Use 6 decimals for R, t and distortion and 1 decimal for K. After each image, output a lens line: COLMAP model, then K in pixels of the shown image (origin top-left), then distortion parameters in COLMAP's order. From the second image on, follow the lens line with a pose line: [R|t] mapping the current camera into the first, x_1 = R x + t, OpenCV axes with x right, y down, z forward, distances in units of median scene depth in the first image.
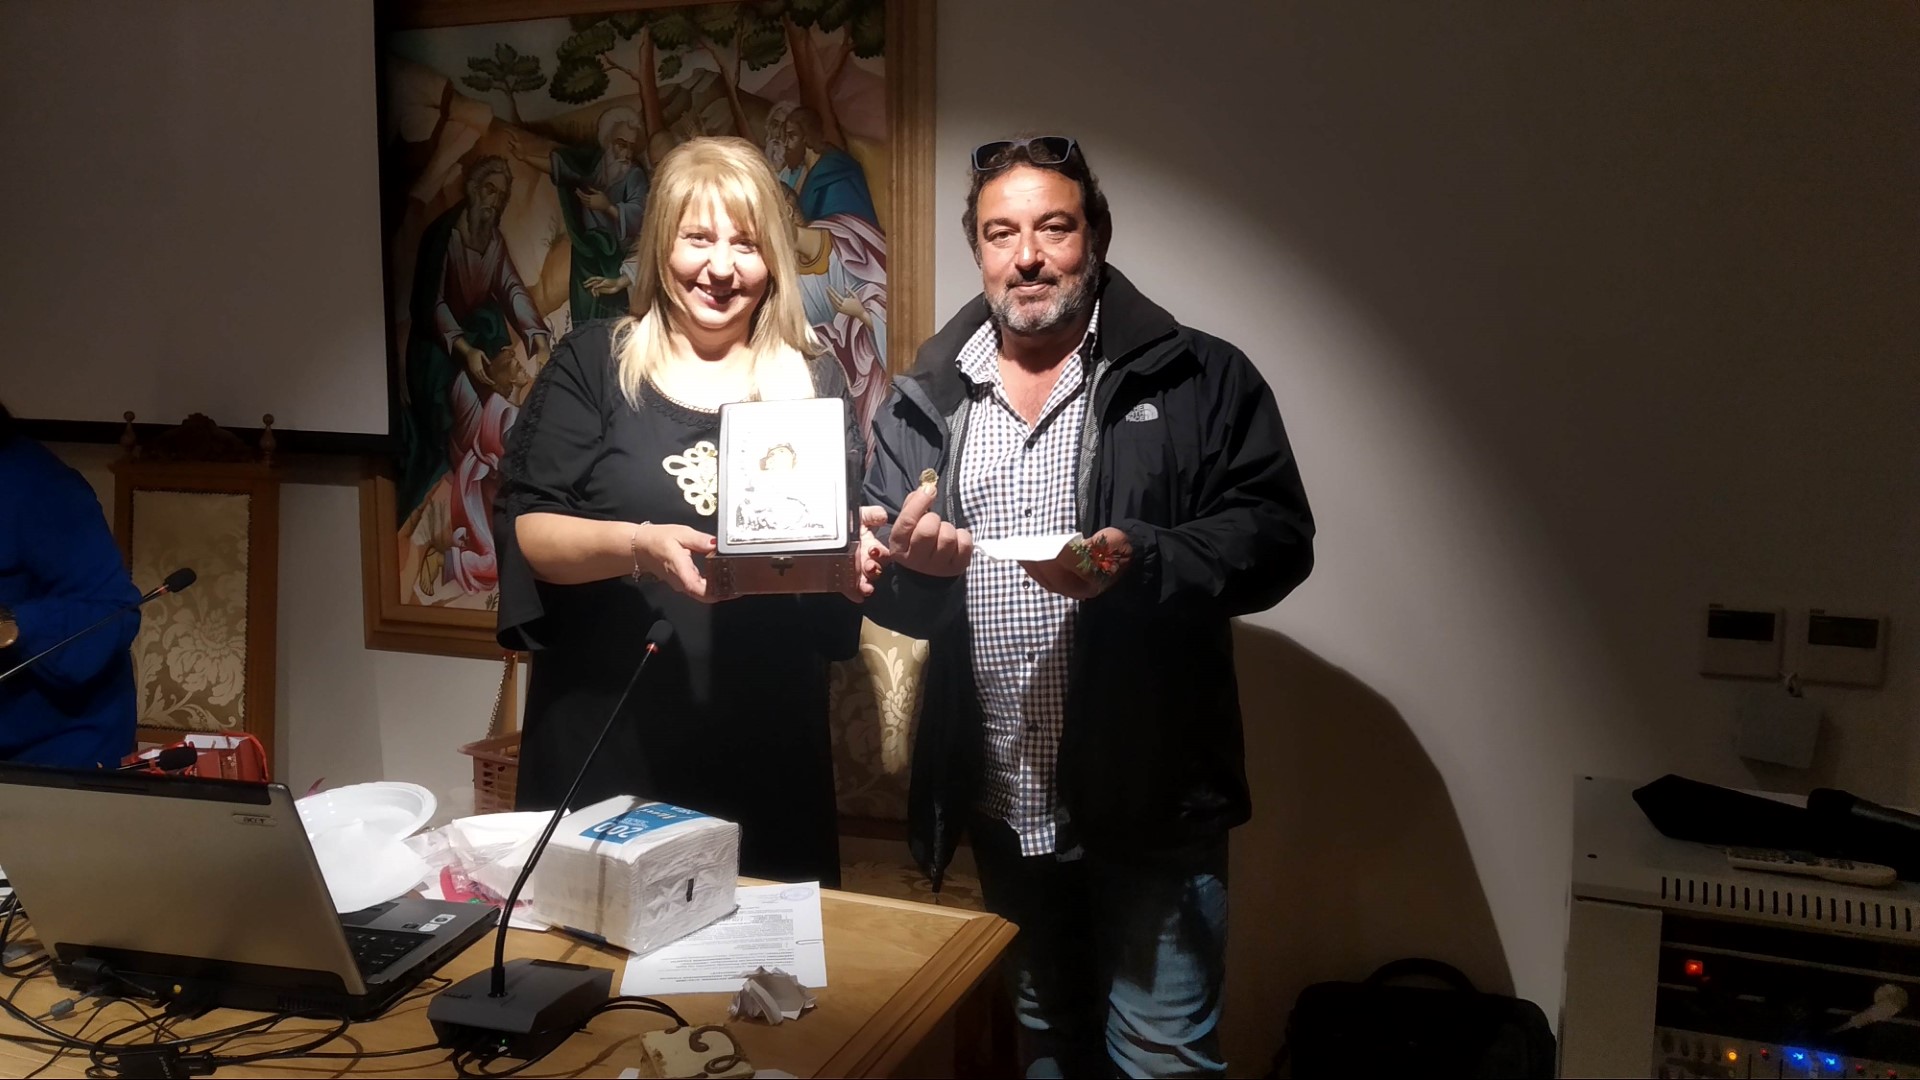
lens RADIAL K [[1458.8, 0, 960.0], [0, 1458.8, 540.0], [0, 0, 1]] dist [0.055986, -0.097756]
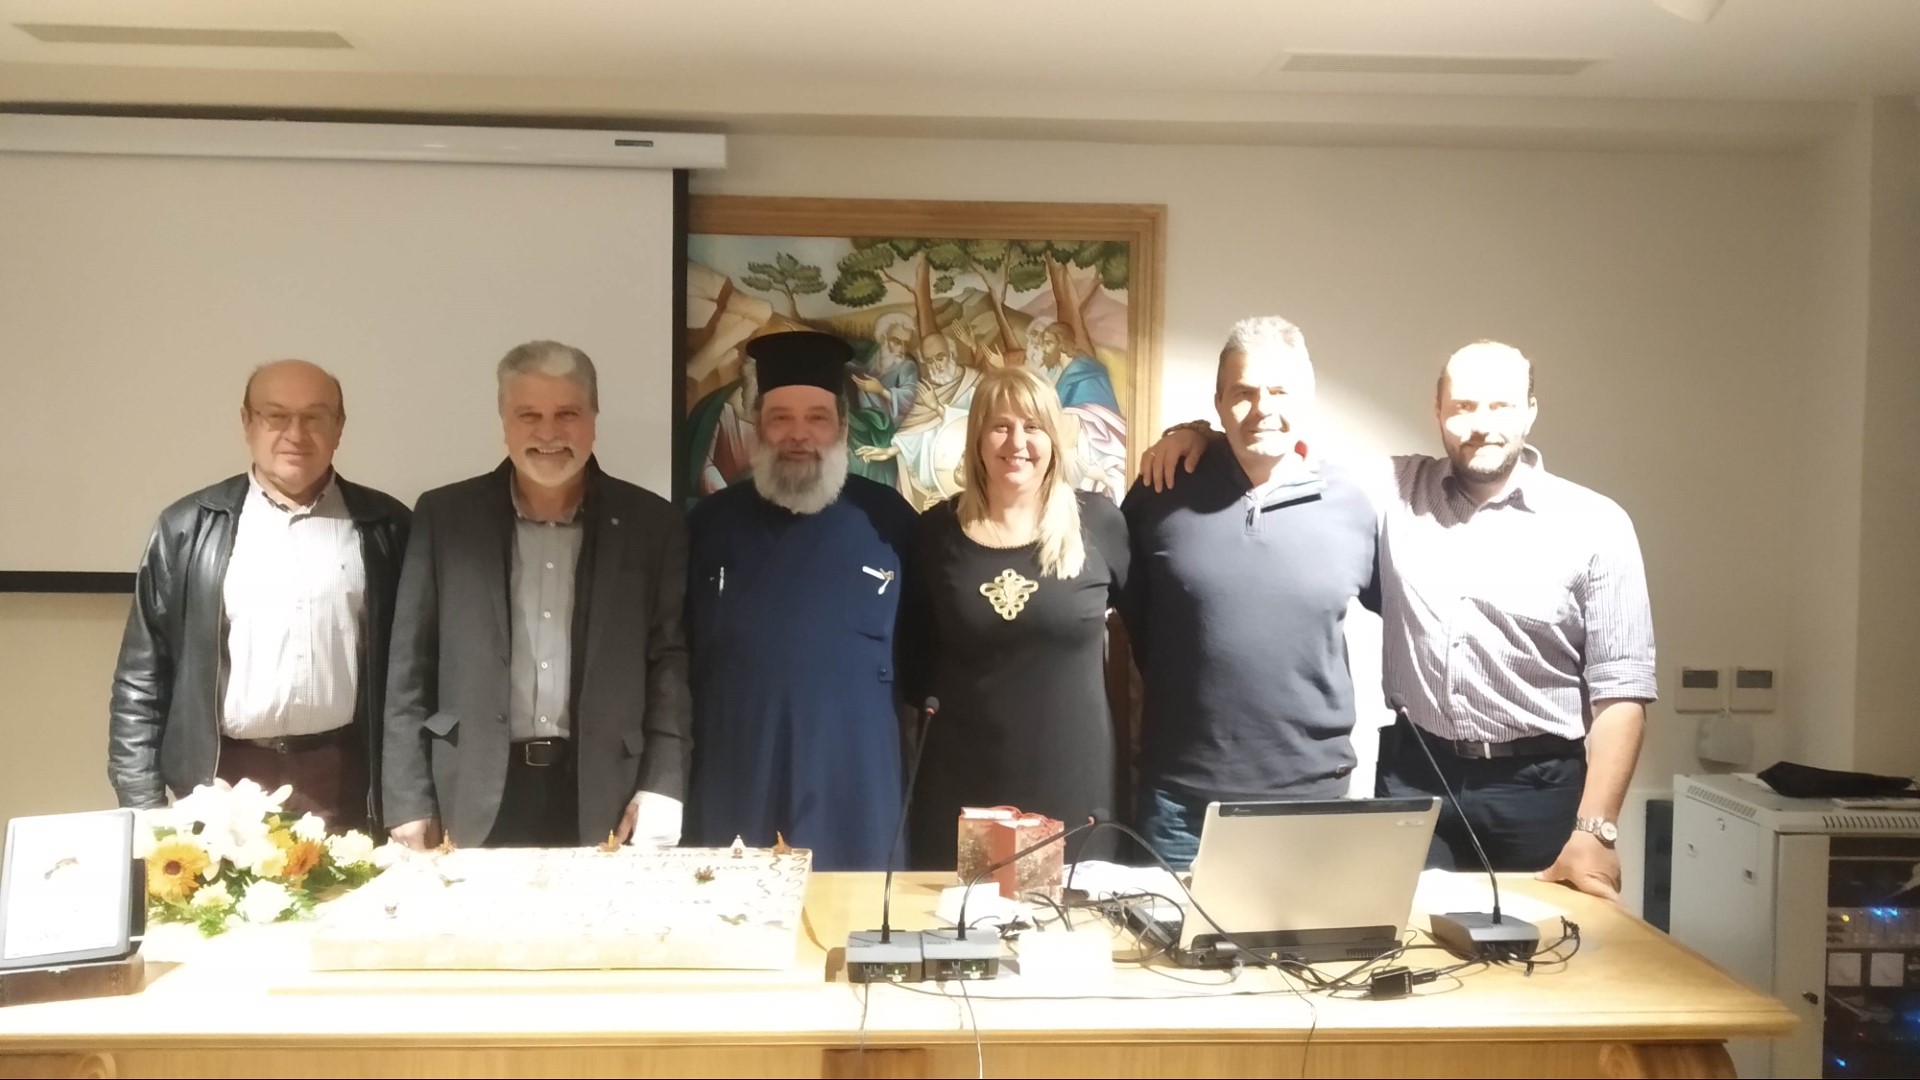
lens RADIAL K [[1458.8, 0, 960.0], [0, 1458.8, 540.0], [0, 0, 1]] dist [0.055986, -0.097756]
pose [[0.920203, -0.014239, 0.391182, -0.675292], [0.047037, 0.996119, -0.074388, -0.009197], [-0.388605, 0.086852, 0.917302, -0.137357]]
